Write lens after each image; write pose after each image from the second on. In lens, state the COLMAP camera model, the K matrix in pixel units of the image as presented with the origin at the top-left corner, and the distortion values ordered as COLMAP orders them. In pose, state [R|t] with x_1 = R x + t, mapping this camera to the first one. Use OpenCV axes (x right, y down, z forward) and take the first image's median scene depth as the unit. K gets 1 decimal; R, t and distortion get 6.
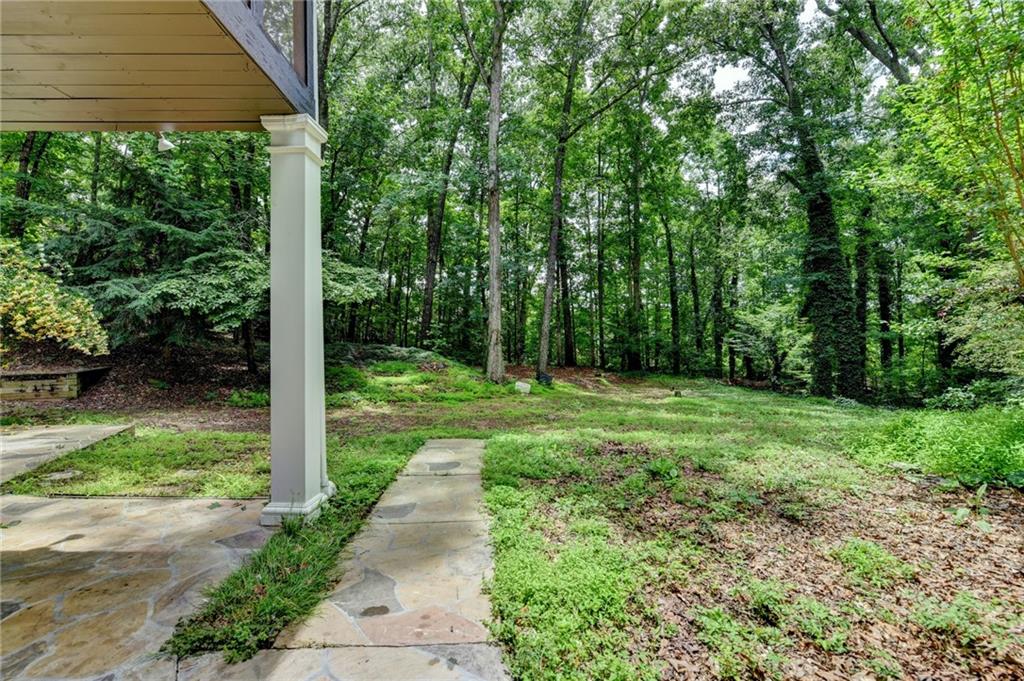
lens RADIAL K [[436.0, 0, 496.8], [0, 436.0, 341.5], [0, 0, 1]] dist [-0.018152, -0.000762]
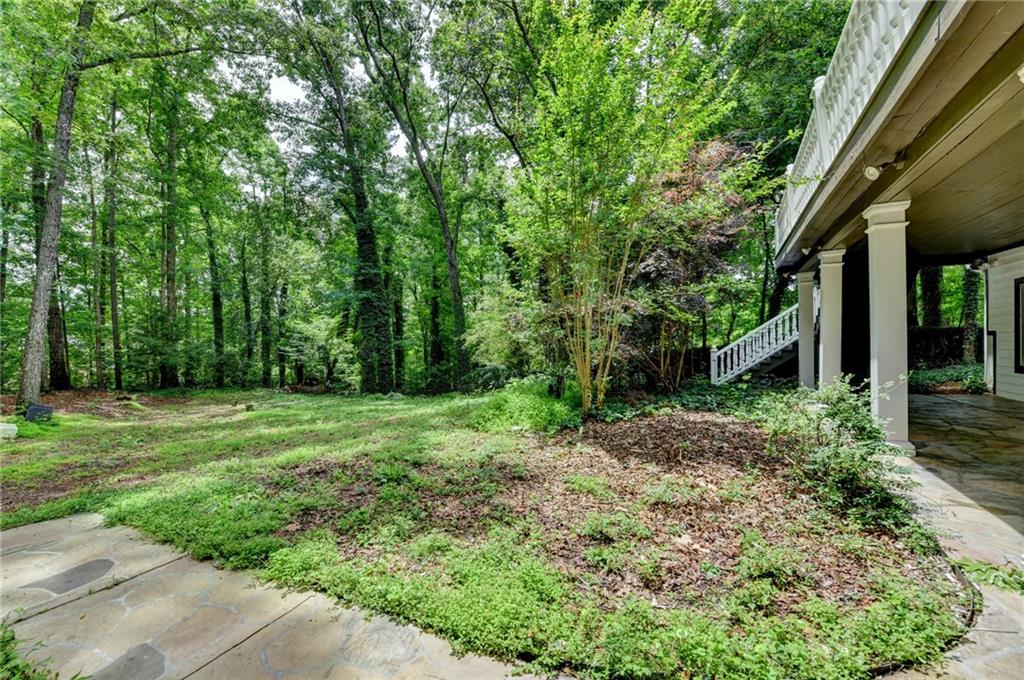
lens RADIAL K [[436.0, 0, 496.8], [0, 436.0, 341.0], [0, 0, 1]] dist [-0.018152, -0.000762]
pose [[0.490401, 0.000003, 0.871497, -0.108530], [0.020597, 0.999721, -0.011594, 0.000550], [-0.871253, 0.023636, 0.490264, 0.082438]]
